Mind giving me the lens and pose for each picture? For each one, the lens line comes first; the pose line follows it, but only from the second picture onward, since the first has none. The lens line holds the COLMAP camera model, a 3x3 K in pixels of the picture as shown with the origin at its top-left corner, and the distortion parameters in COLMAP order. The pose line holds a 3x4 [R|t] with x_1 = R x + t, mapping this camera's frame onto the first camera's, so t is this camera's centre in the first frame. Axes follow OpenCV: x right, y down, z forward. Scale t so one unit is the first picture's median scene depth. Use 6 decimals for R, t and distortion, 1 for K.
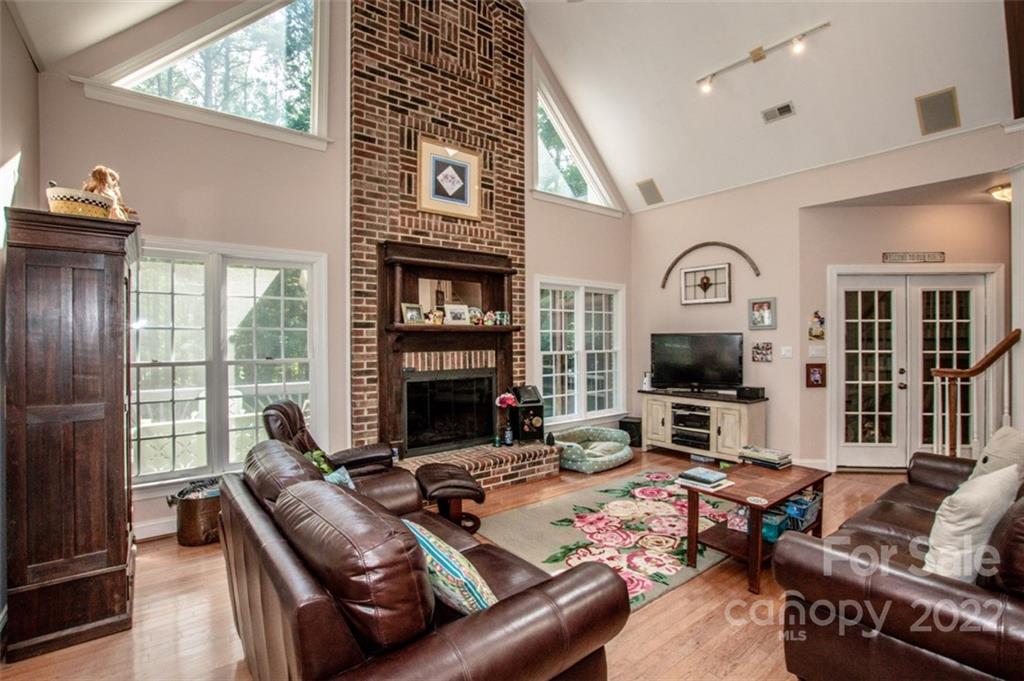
lens RADIAL K [[465.5, 0, 517.1], [0, 465.5, 338.9], [0, 0, 1]] dist [-0.024694, 0.000496]
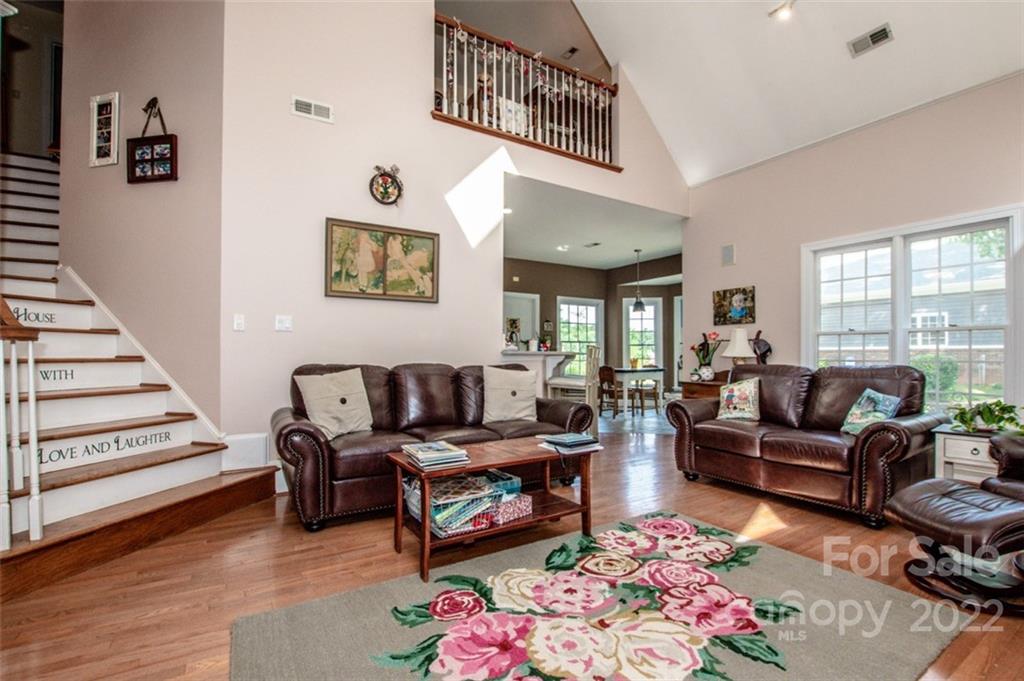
lens RADIAL K [[465.5, 0, 506.1], [0, 465.5, 354.9], [0, 0, 1]] dist [-0.024694, 0.000496]
pose [[-0.991611, 0.004542, 0.129179, 0.265643], [0.004343, 0.999989, -0.001821, 0.085217], [-0.129186, -0.001245, -0.991620, 1.238988]]
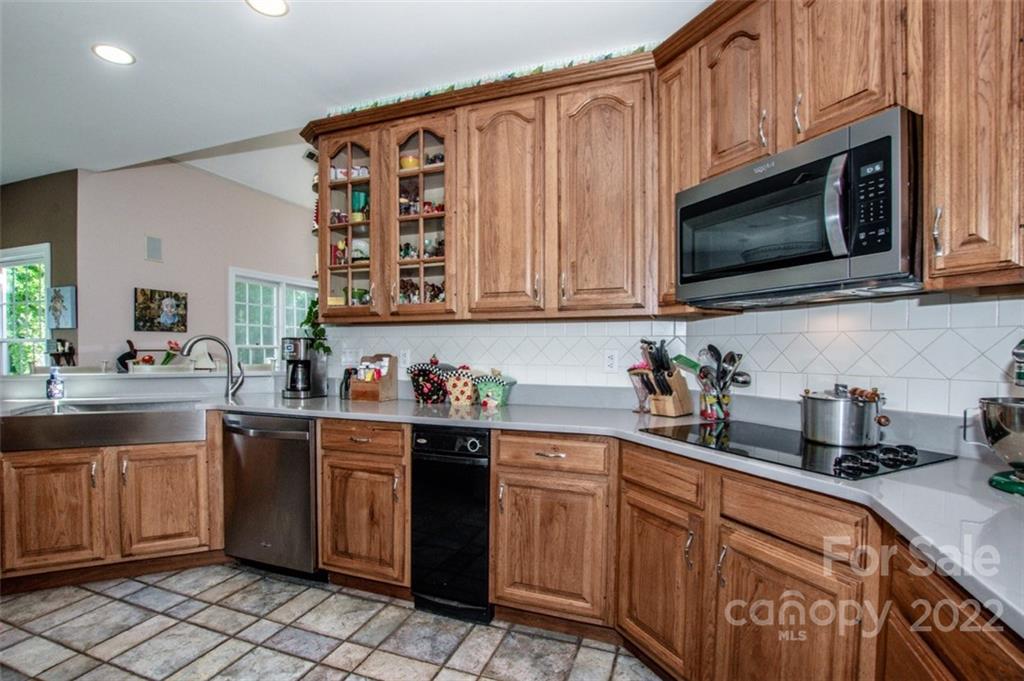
lens RADIAL K [[465.5, 0, 511.8], [0, 465.5, 348.0], [0, 0, 1]] dist [-0.024694, 0.000496]
pose [[0.529317, 0.007565, -0.848391, 1.109933], [-0.004862, 0.999971, 0.005883, 0.034498], [0.848410, 0.001011, 0.529338, 0.118831]]
